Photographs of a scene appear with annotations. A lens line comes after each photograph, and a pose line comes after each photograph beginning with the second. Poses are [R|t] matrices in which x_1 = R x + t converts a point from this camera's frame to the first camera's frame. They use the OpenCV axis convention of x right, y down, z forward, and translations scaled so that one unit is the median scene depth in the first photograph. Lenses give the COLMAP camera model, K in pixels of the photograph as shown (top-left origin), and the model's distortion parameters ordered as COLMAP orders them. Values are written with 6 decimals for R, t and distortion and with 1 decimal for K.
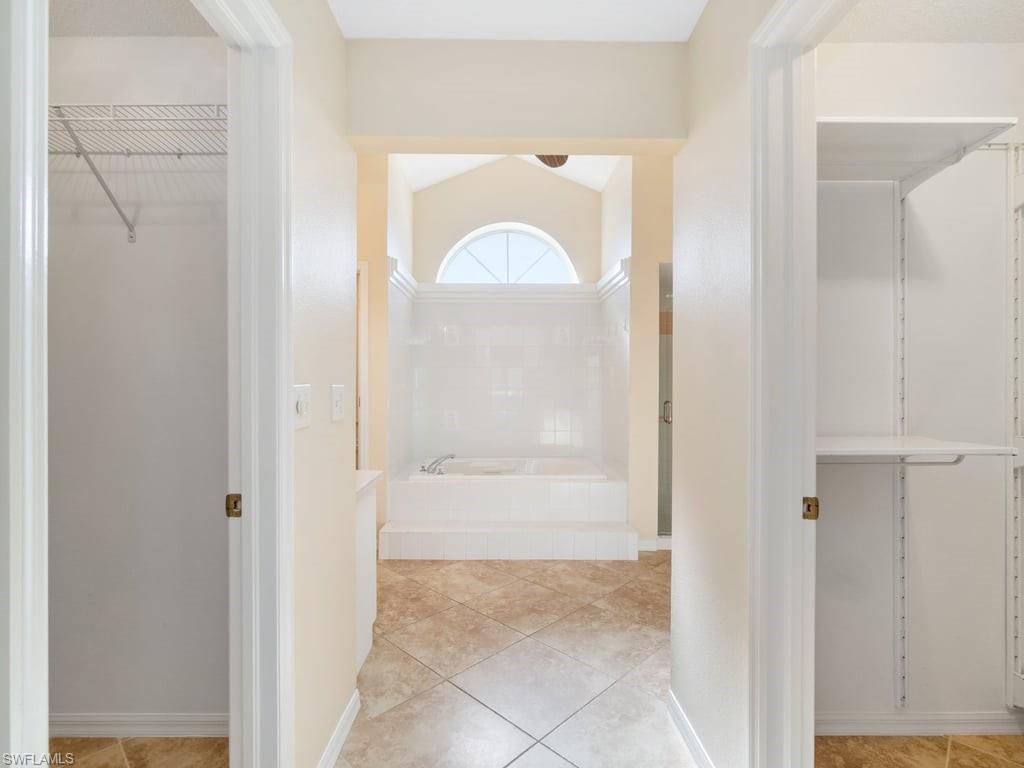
lens RADIAL K [[500.9, 0, 512.0], [0, 500.9, 378.0], [0, 0, 1]] dist [-0.003655, -0.000153]
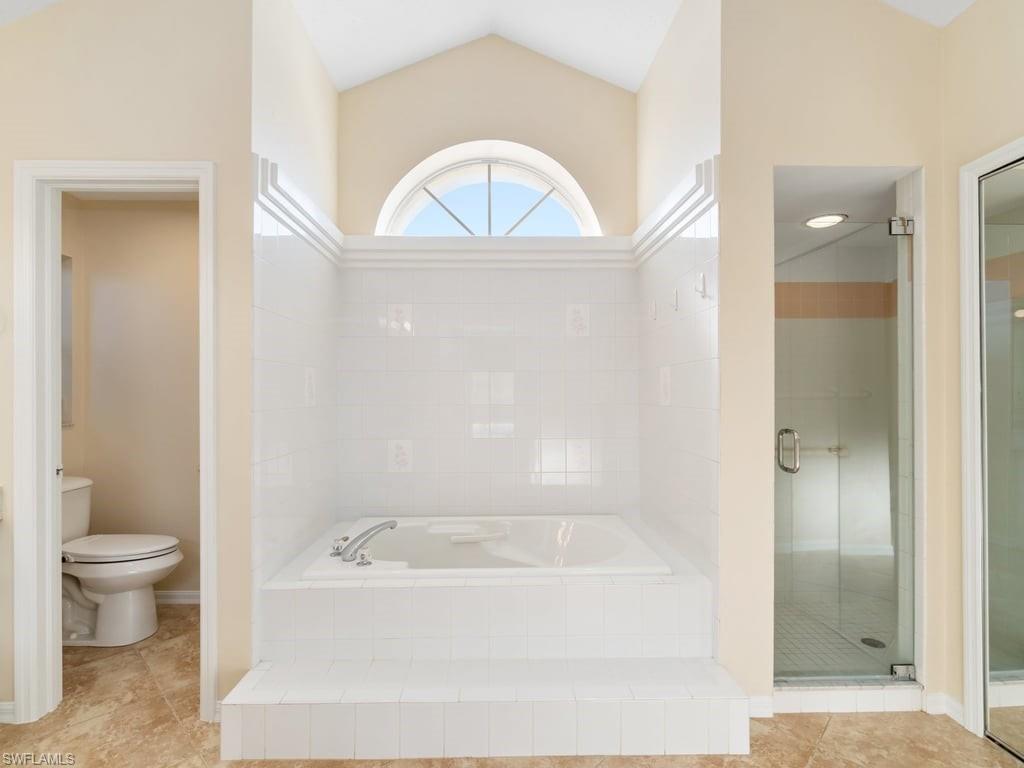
lens RADIAL K [[503.5, 0, 506.6], [0, 503.5, 390.6], [0, 0, 1]] dist [-0.002976, 0.000270]
pose [[0.999897, -0.004869, 0.013496, 0.005686], [0.004882, 0.999988, -0.000926, 0.004263], [-0.013491, 0.000991, 0.999909, 0.449988]]
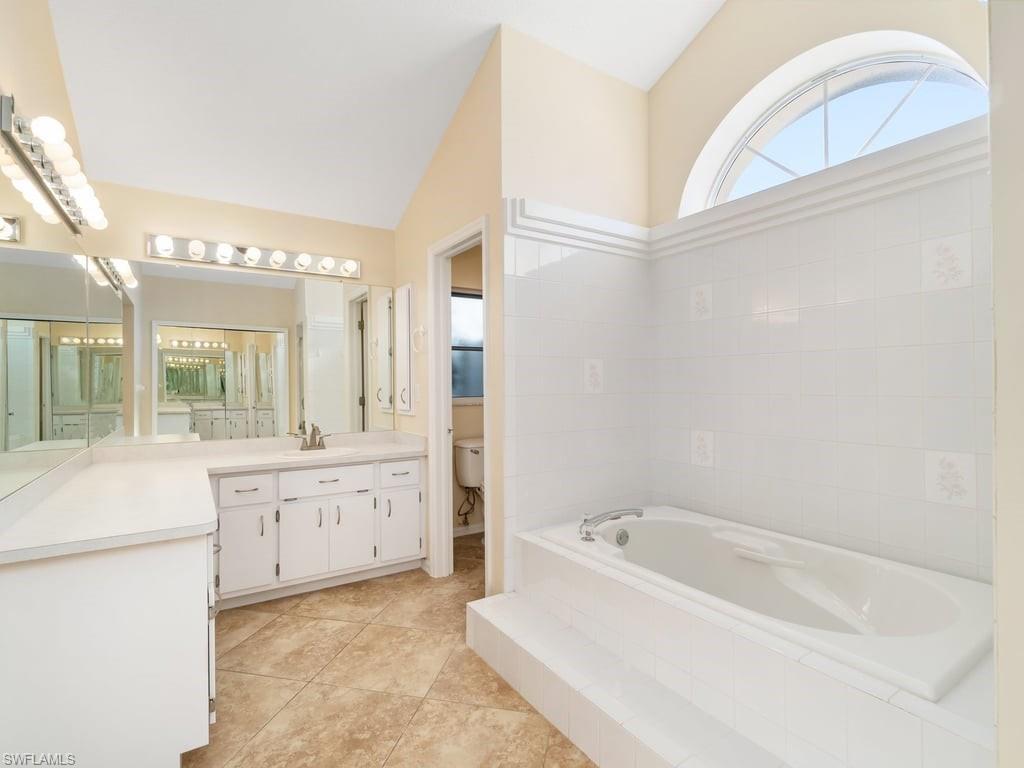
lens RADIAL K [[500.9, 0, 512.0], [0, 500.9, 378.0], [0, 0, 1]] dist [-0.003655, -0.000153]
pose [[0.535198, -0.016223, -0.844571, 0.309204], [0.012151, 0.999860, -0.011506, 0.007433], [0.844639, -0.004104, 0.535320, 0.611027]]
